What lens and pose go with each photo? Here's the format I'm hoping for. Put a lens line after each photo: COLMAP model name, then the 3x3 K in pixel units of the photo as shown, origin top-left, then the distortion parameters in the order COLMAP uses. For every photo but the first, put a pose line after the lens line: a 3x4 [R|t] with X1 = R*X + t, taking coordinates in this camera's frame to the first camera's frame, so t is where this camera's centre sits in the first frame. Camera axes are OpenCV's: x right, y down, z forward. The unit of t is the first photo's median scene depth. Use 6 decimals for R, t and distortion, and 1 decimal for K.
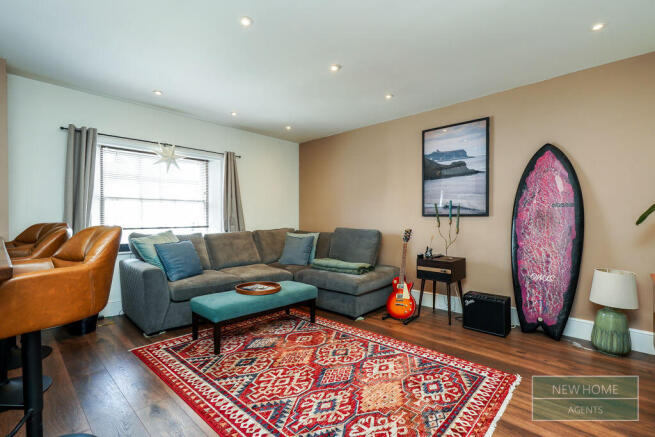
lens RADIAL K [[301.2, 0, 326.9], [0, 301.2, 216.9], [0, 0, 1]] dist [-0.000430, 0.001781]
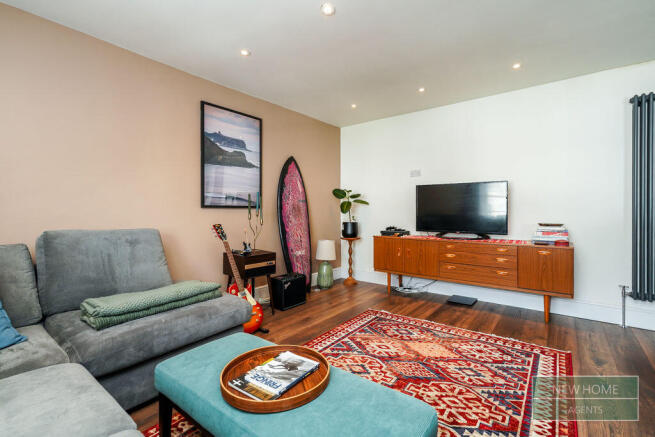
lens RADIAL K [[301.2, 0, 318.3], [0, 301.2, 208.2], [0, 0, 1]] dist [-0.000430, 0.001781]
pose [[-0.073193, 0.011049, 0.997257, -0.775557], [-0.000125, 0.999939, -0.011088, 0.013448], [-0.997318, -0.000937, -0.073187, 1.159380]]
